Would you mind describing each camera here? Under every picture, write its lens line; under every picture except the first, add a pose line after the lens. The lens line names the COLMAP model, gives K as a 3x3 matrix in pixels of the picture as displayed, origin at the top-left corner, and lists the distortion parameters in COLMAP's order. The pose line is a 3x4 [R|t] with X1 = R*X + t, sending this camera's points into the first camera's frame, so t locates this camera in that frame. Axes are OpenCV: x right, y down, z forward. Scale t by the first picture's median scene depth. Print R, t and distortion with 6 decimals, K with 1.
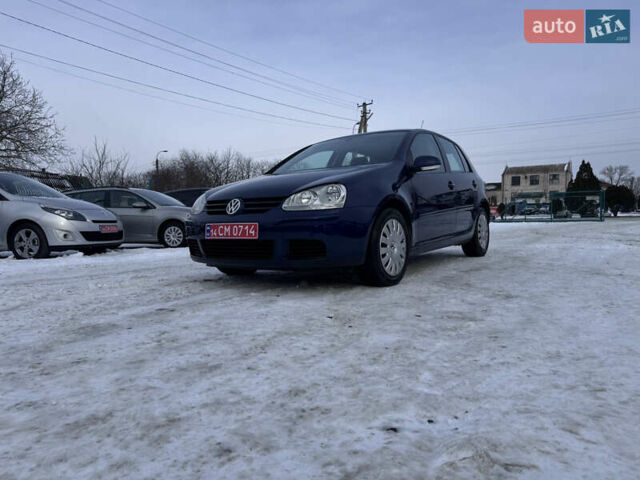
lens RADIAL K [[442.7, 0, 320.0], [0, 442.7, 236.3], [0, 0, 1]] dist [0.022061, -0.028728]
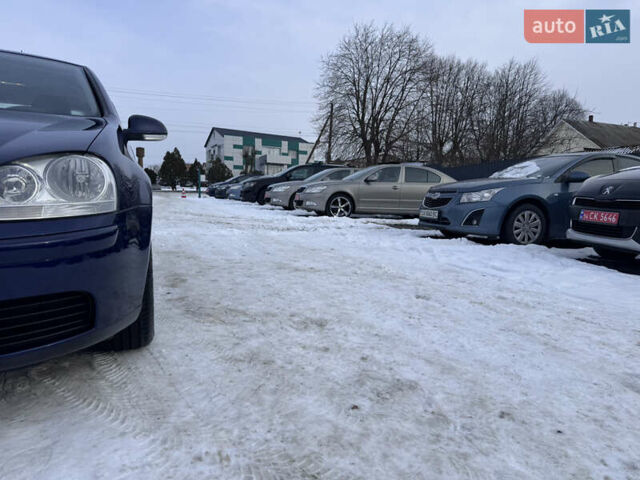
lens RADIAL K [[442.7, 0, 321.0], [0, 442.7, 241.1], [0, 0, 1]] dist [0.022061, -0.028728]
pose [[0.508323, -0.062800, 0.858874, -0.228492], [-0.006172, 0.997046, 0.076556, -0.068412], [-0.861145, -0.044217, 0.506433, 0.569541]]
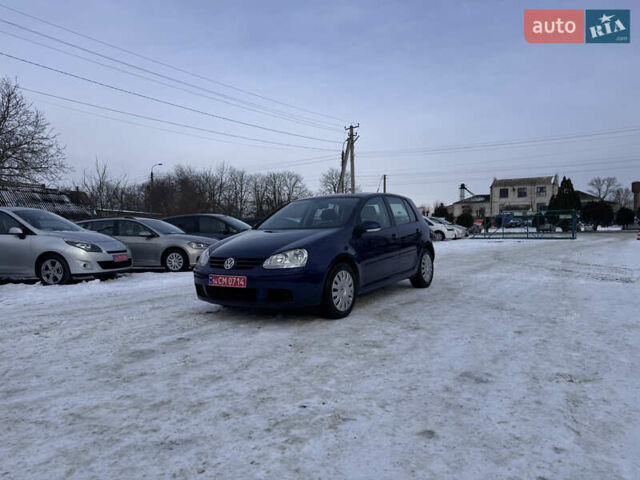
lens RADIAL K [[442.7, 0, 317.6], [0, 442.7, 239.7], [0, 0, 1]] dist [0.022061, -0.028728]
pose [[0.999946, 0.002707, 0.010048, 0.076660], [-0.002590, 0.999928, -0.011681, -0.131155], [-0.010079, 0.011654, 0.999881, -0.434827]]
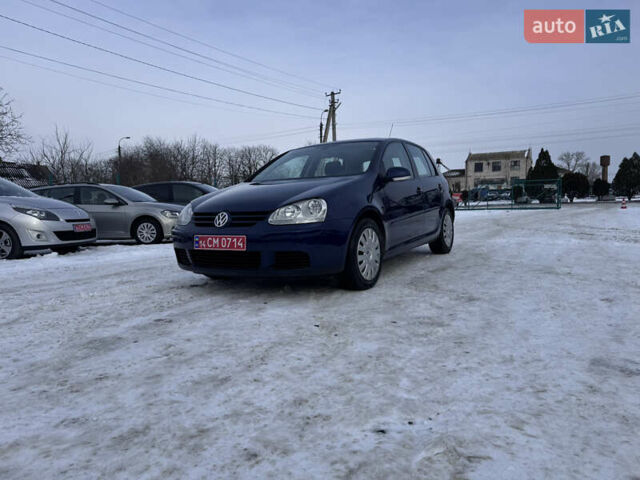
lens RADIAL K [[442.7, 0, 318.3], [0, 442.7, 237.4], [0, 0, 1]] dist [0.022061, -0.028728]
pose [[0.997595, -0.012553, 0.068172, -0.035268], [0.010209, 0.999348, 0.034632, -0.060320], [-0.068562, -0.033853, 0.997072, -0.085080]]
